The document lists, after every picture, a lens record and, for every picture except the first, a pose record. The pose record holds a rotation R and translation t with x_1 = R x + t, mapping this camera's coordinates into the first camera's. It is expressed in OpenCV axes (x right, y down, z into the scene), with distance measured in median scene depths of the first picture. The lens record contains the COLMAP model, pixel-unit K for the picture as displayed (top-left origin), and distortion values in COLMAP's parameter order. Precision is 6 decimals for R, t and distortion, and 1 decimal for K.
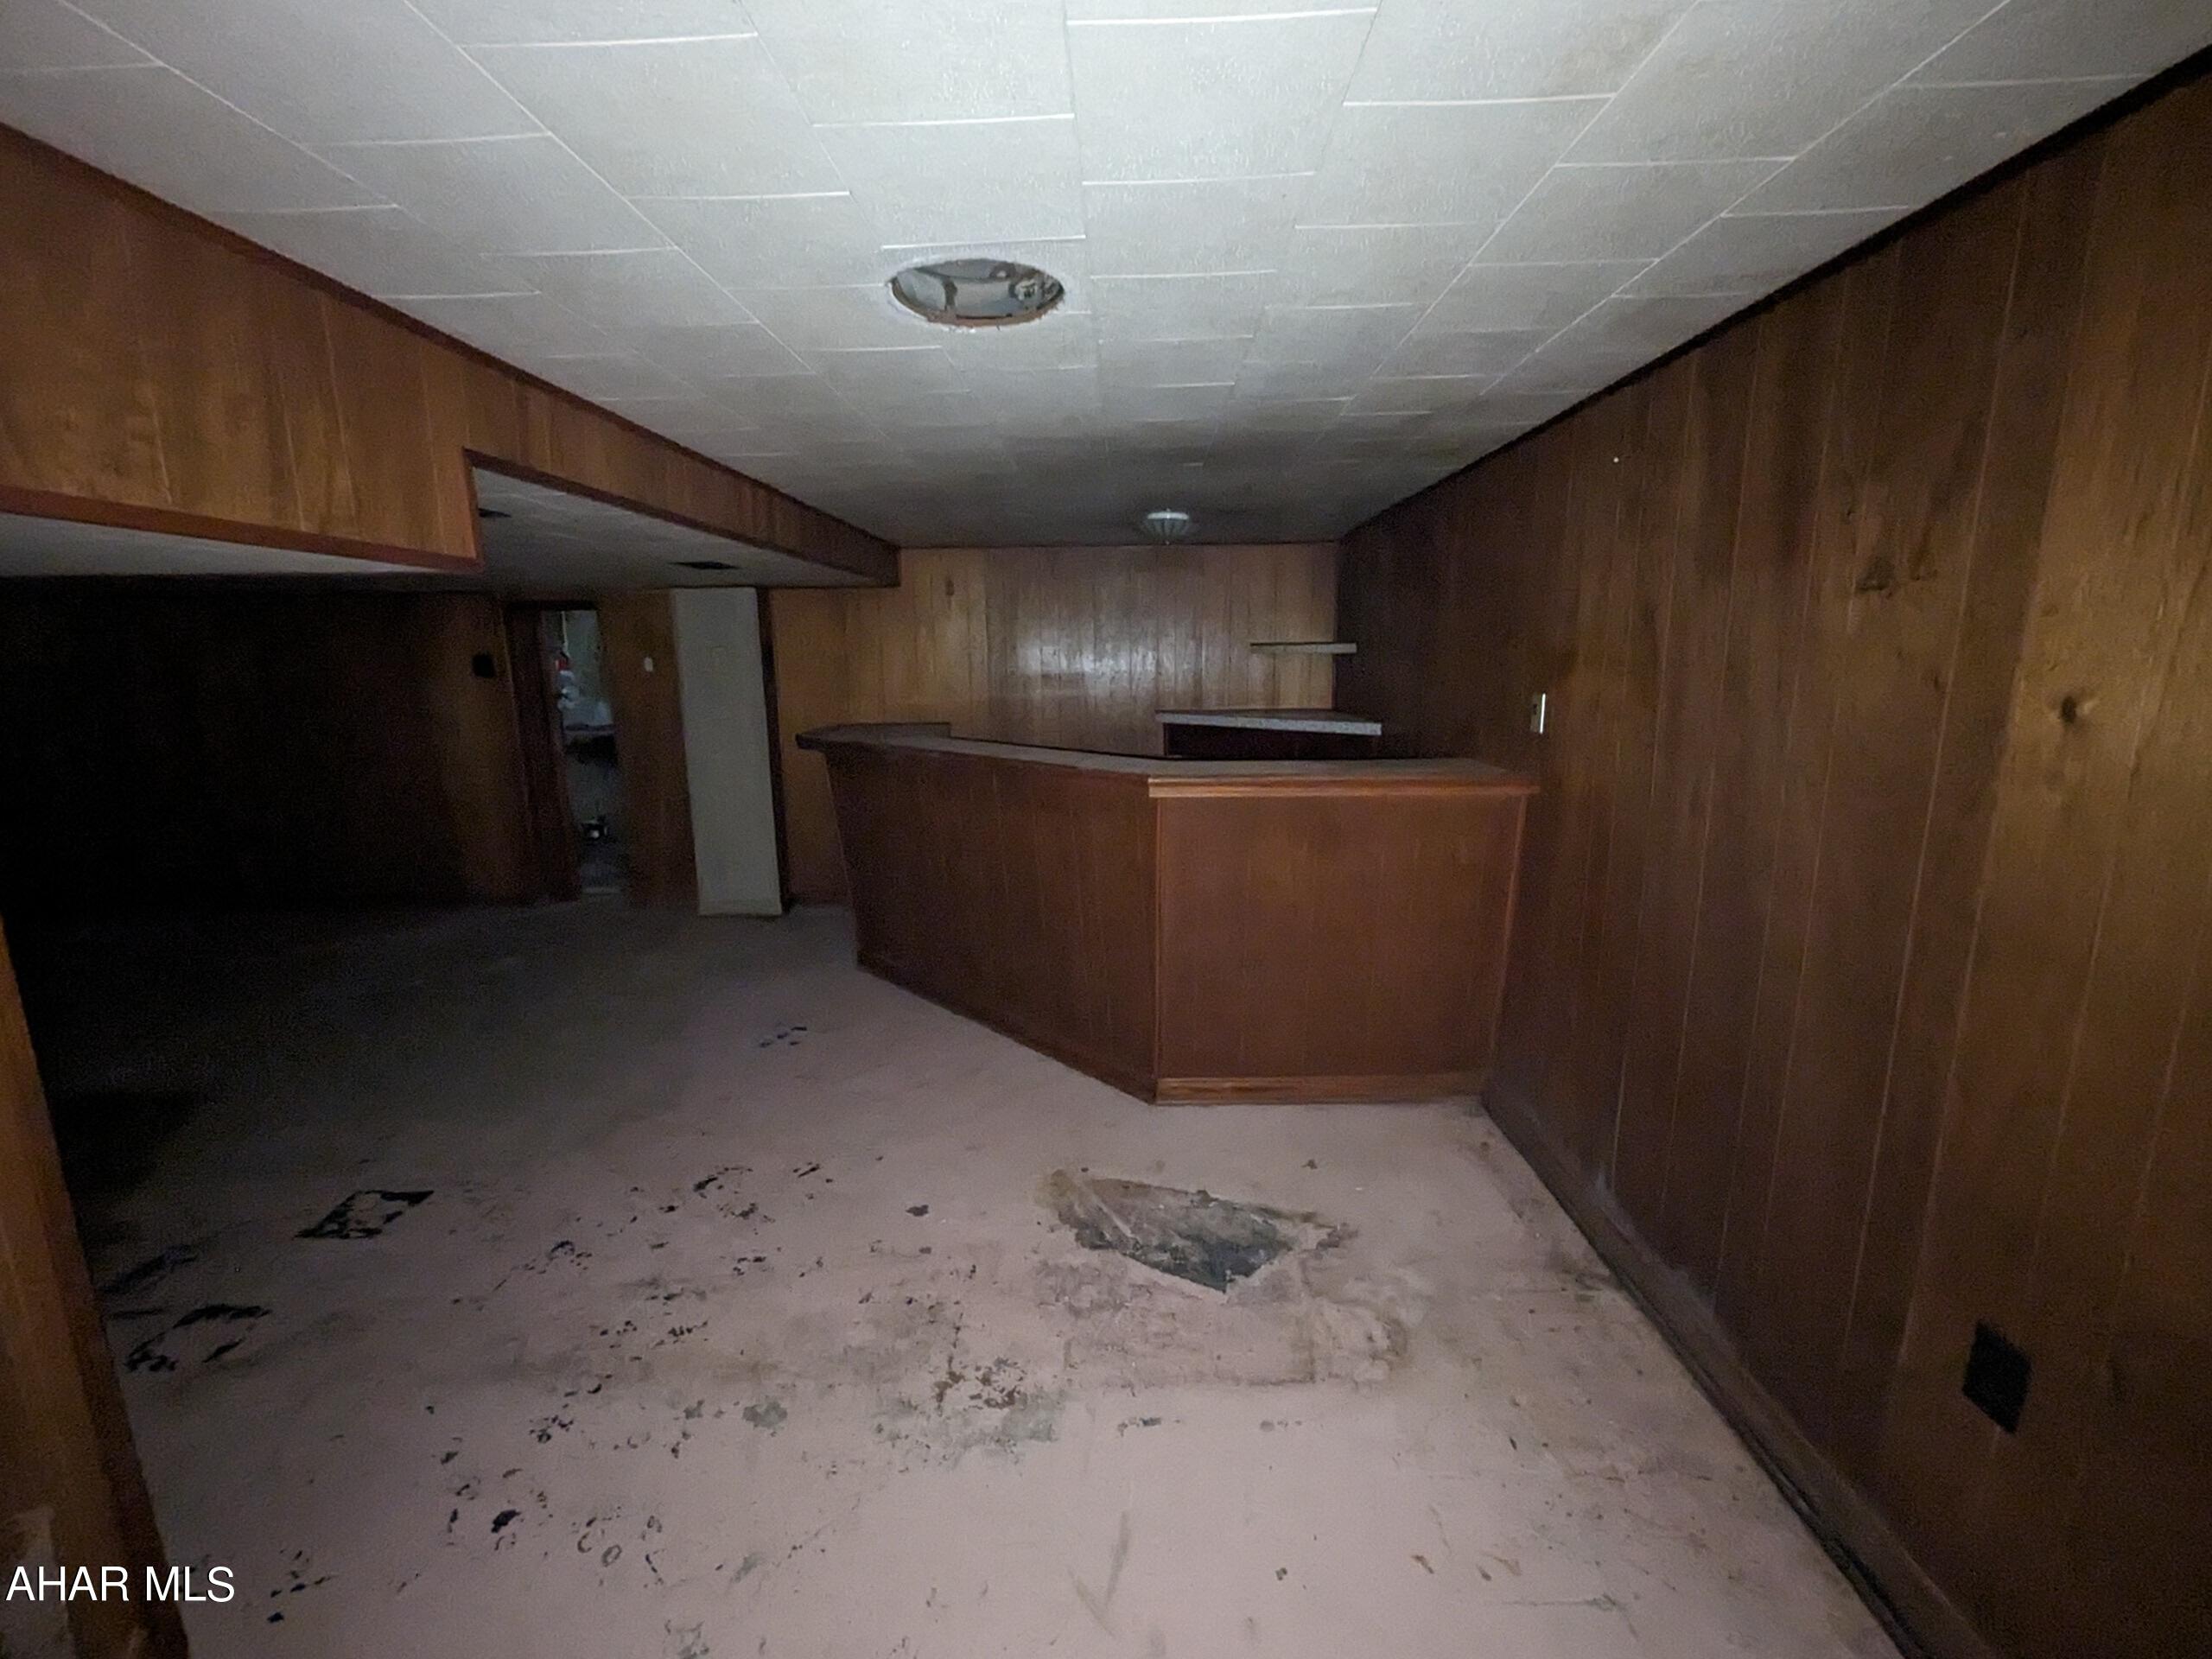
lens RADIAL K [[918.7, 0, 1102.3], [0, 918.7, 831.5], [0, 0, 1]] dist [0.001105, -0.000225]
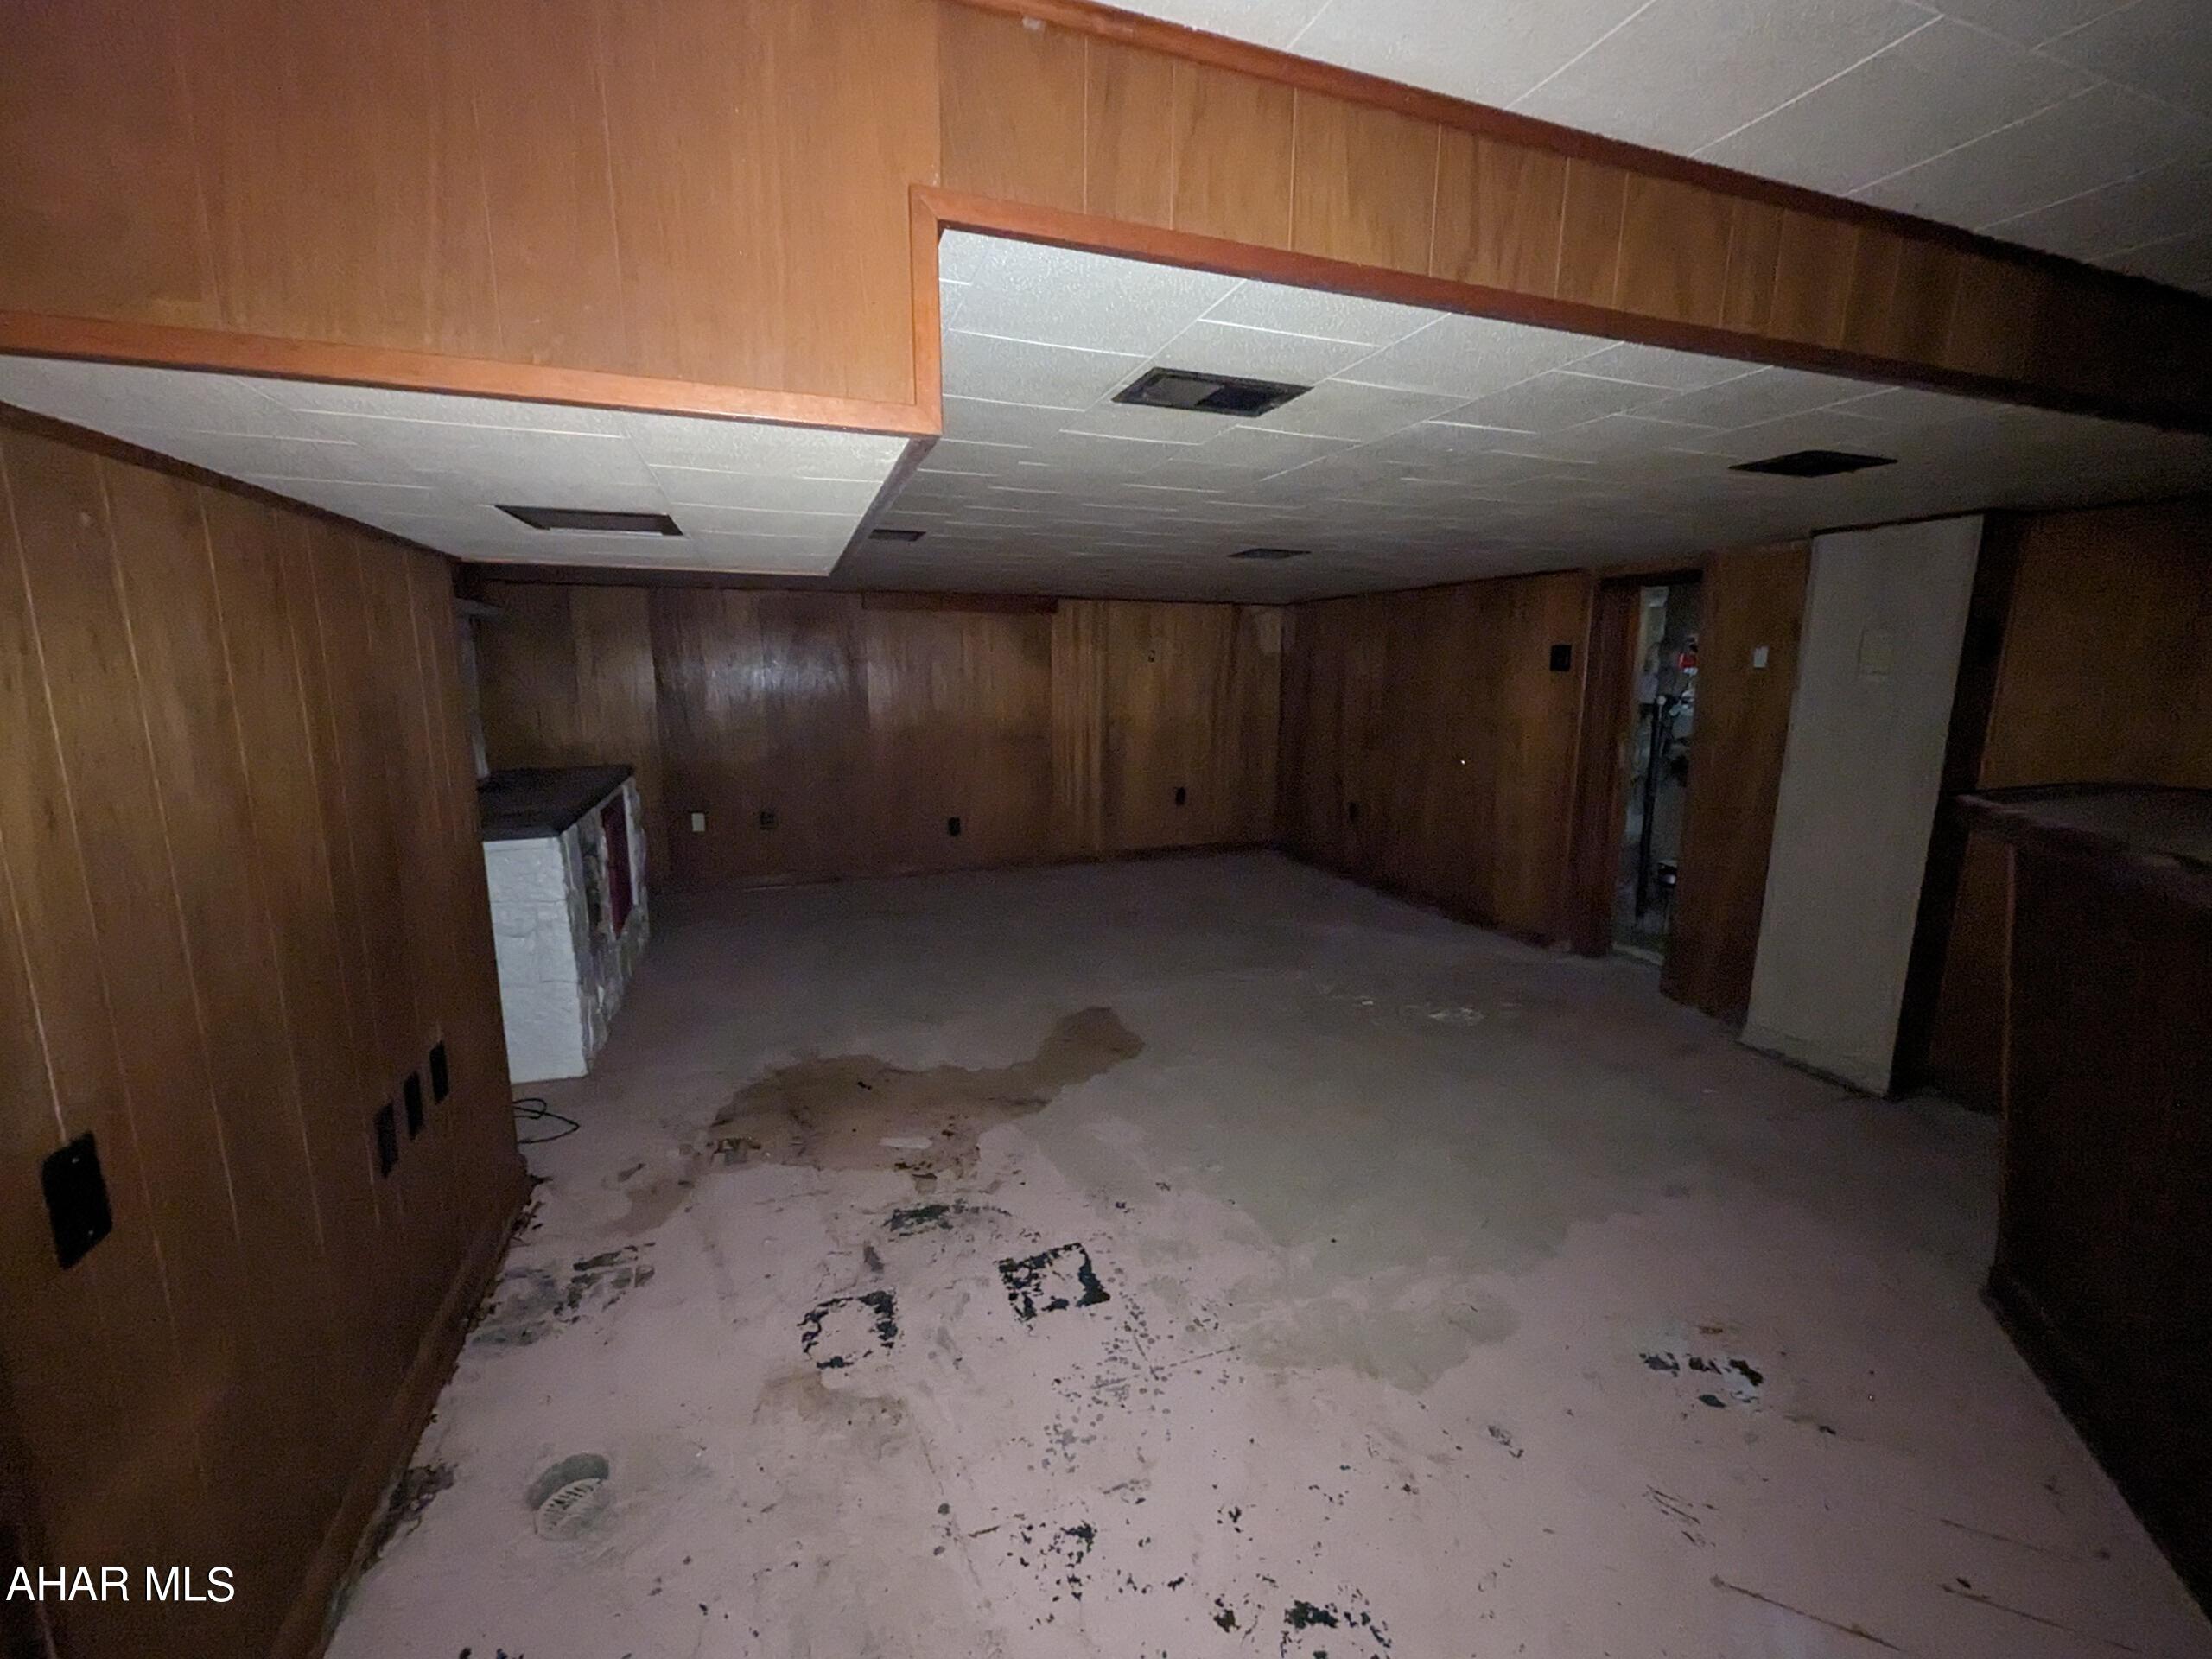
lens RADIAL K [[918.7, 0, 1102.3], [0, 918.7, 831.5], [0, 0, 1]] dist [0.001105, -0.000225]
pose [[0.372137, 0.176049, -0.911329, -0.038358], [-0.182328, 0.976583, 0.114201, -0.046075], [0.910094, 0.123662, 0.395521, 0.312209]]
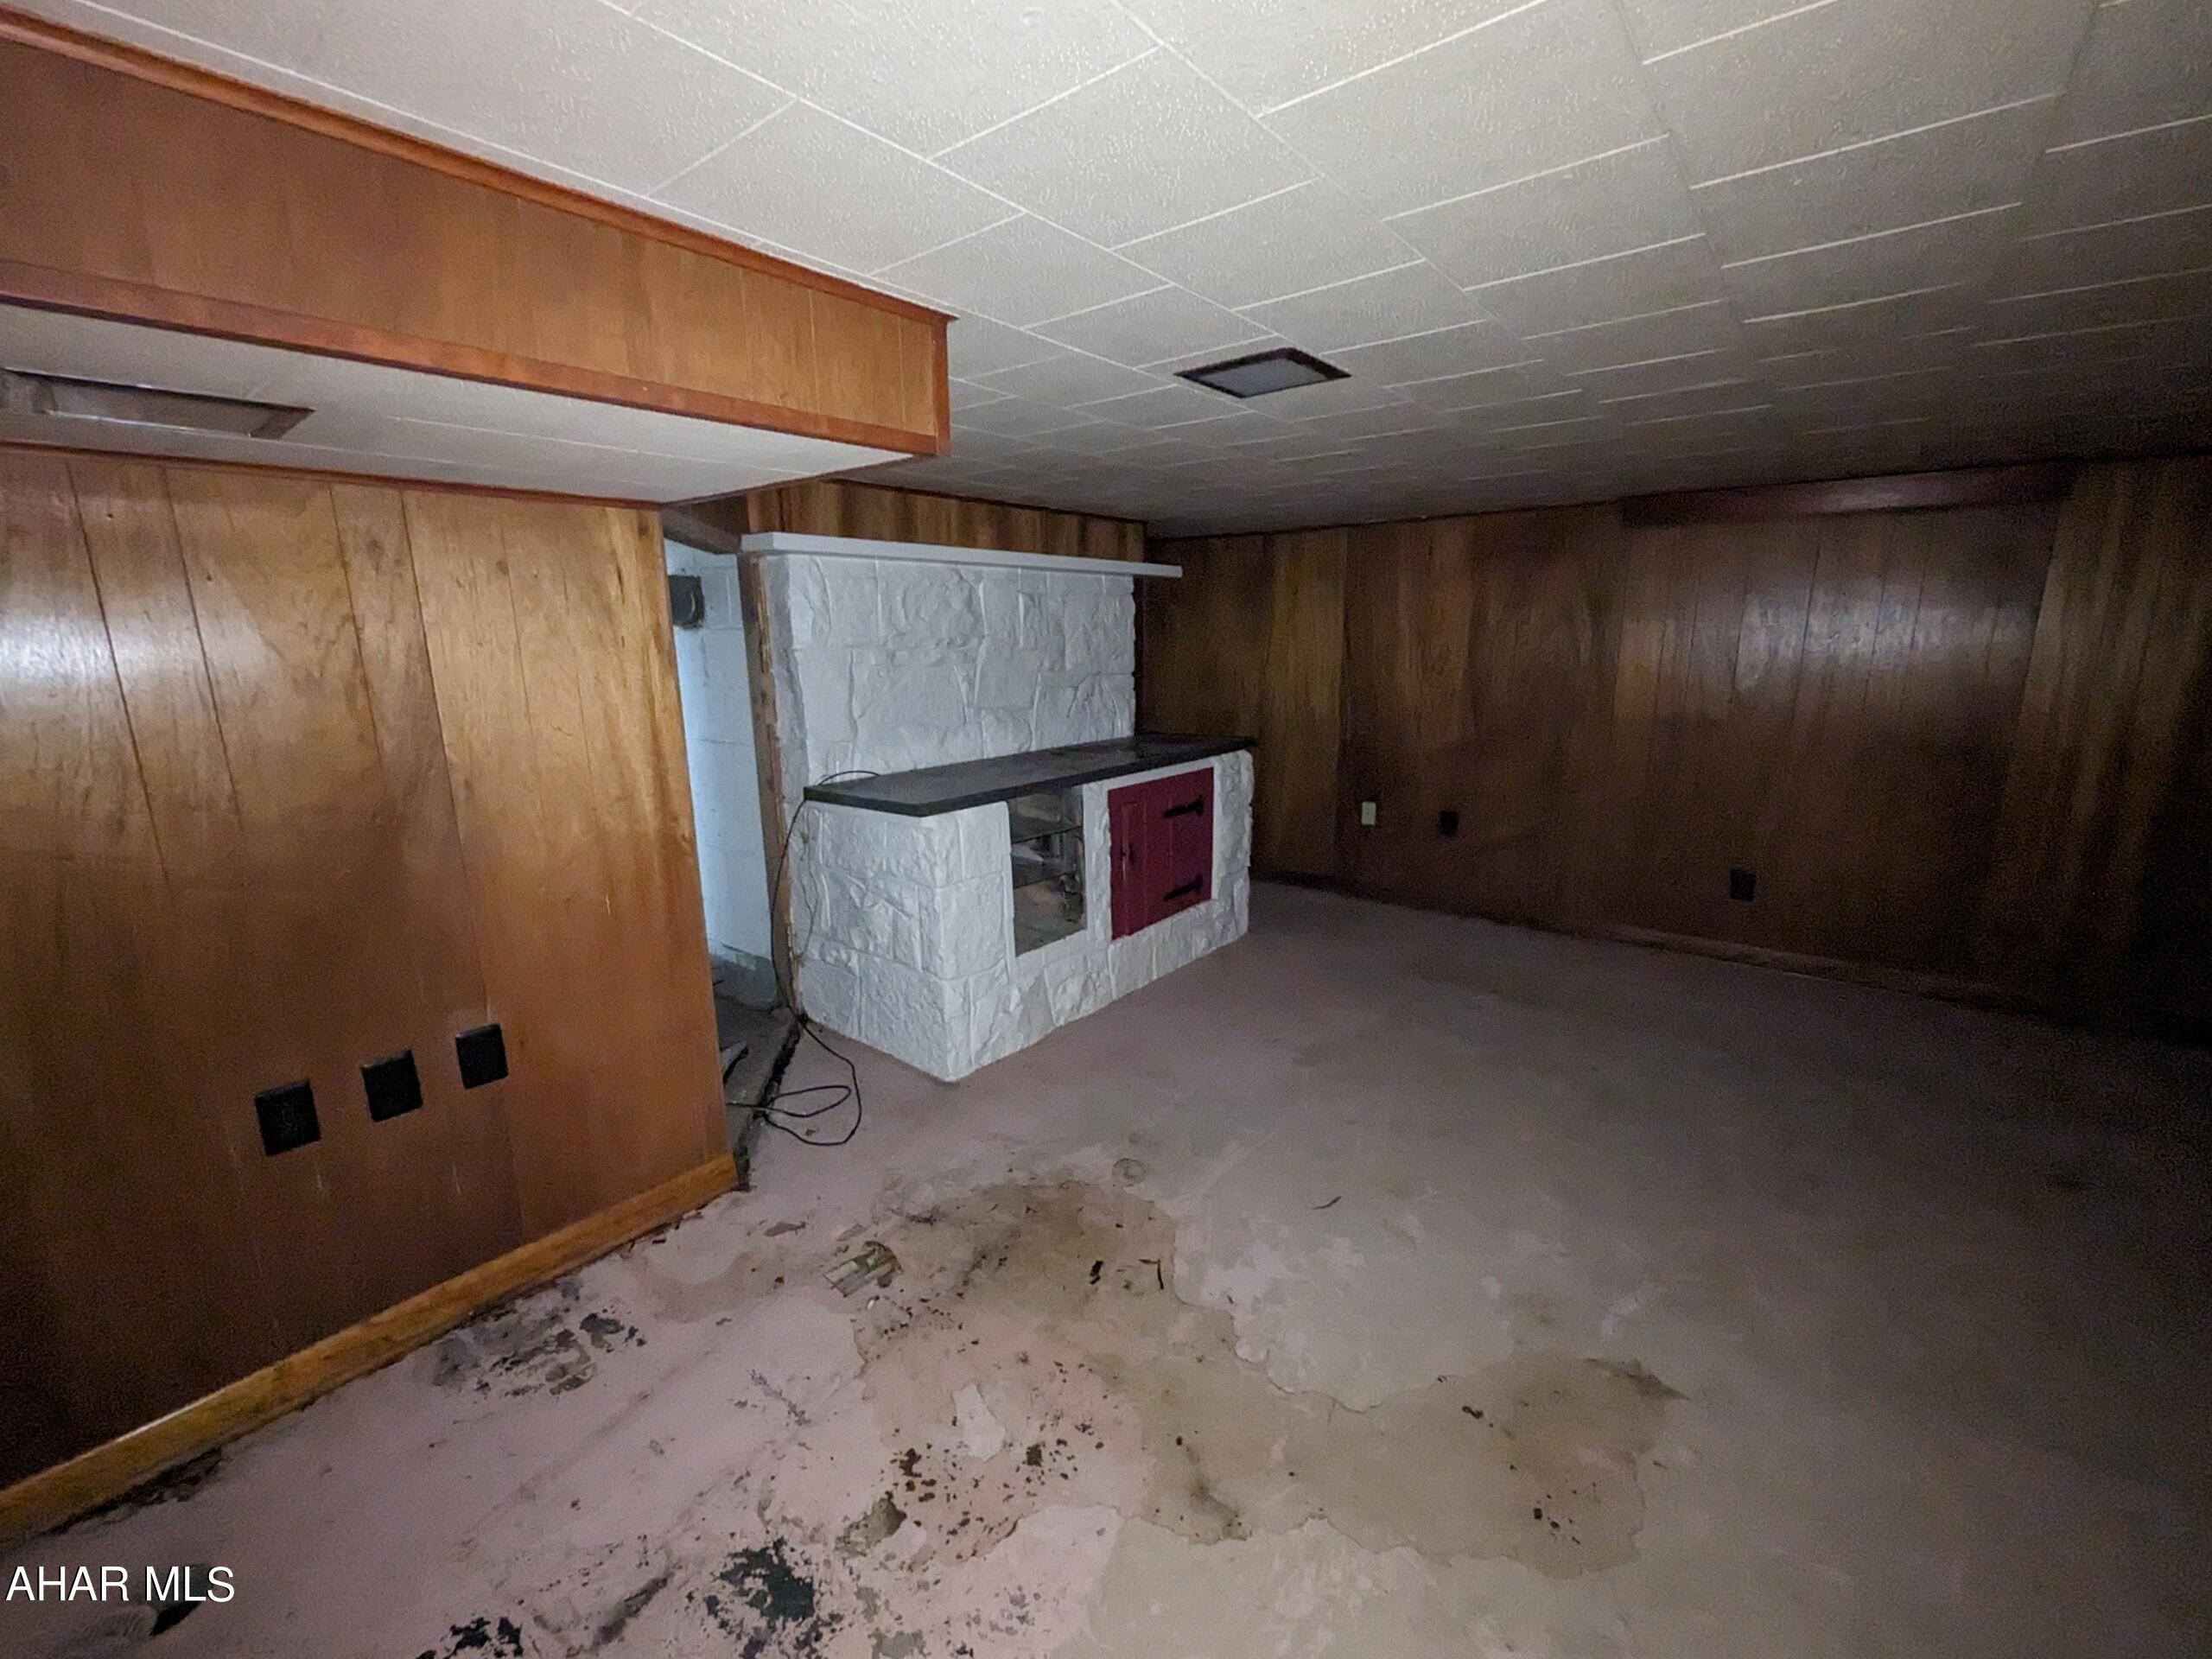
lens RADIAL K [[918.7, 0, 1102.3], [0, 918.7, 831.5], [0, 0, 1]] dist [0.001105, -0.000225]
pose [[-0.604086, 0.186757, -0.774727, -0.342705], [-0.127452, 0.936999, 0.325253, -0.083024], [0.786662, 0.295221, -0.542225, 0.575751]]
